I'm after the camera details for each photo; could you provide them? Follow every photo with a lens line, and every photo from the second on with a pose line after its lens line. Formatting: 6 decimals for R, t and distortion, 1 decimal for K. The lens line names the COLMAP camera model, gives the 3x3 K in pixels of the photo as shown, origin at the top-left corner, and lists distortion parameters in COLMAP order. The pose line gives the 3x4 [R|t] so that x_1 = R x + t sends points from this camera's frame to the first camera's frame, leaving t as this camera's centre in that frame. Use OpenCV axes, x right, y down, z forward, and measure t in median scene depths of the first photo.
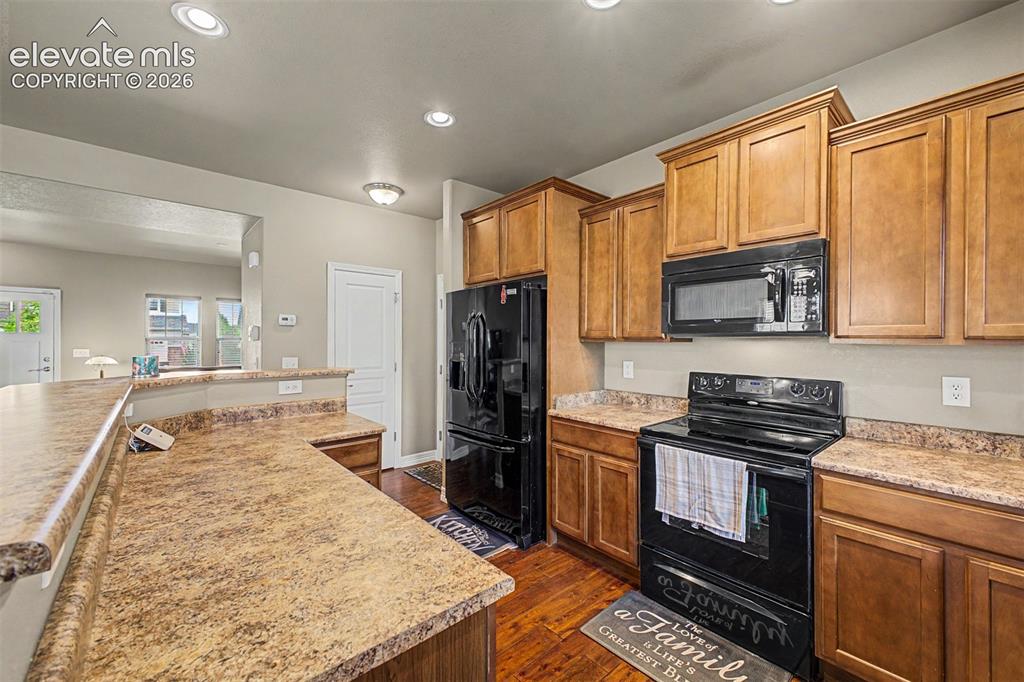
lens RADIAL K [[400.9, 0, 517.6], [0, 400.9, 346.9], [0, 0, 1]] dist [0.015215, -0.002282]
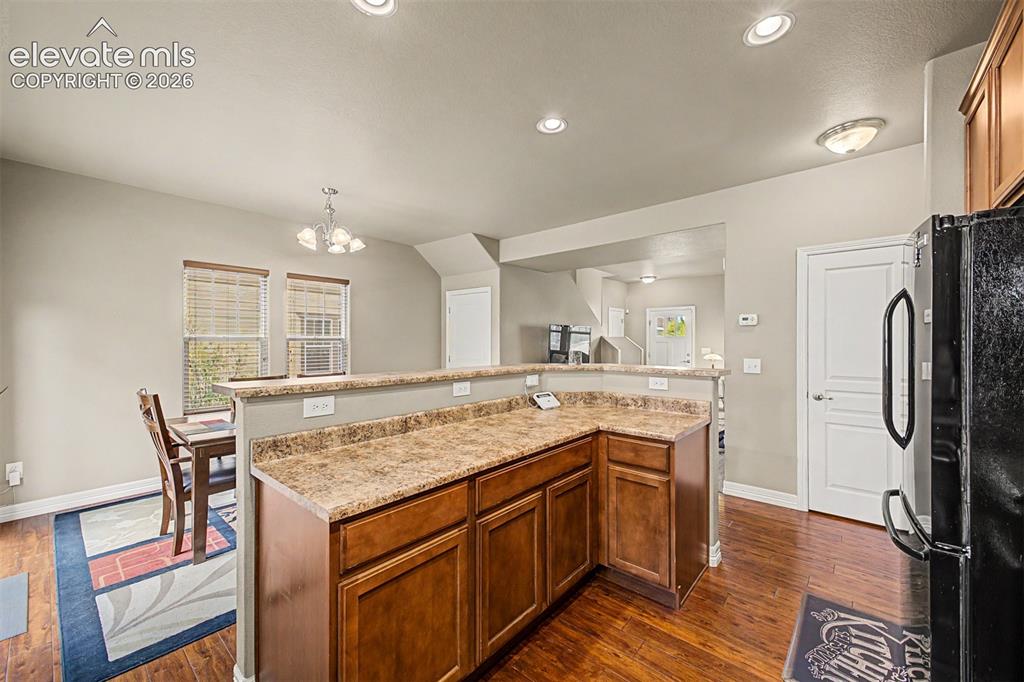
lens RADIAL K [[400.9, 0, 520.1], [0, 400.9, 353.2], [0, 0, 1]] dist [0.015215, -0.002282]
pose [[0.152455, 0.033165, -0.987754, 0.654259], [-0.021652, 0.999309, 0.030211, -0.008737], [0.988073, 0.016781, 0.153068, 0.666857]]
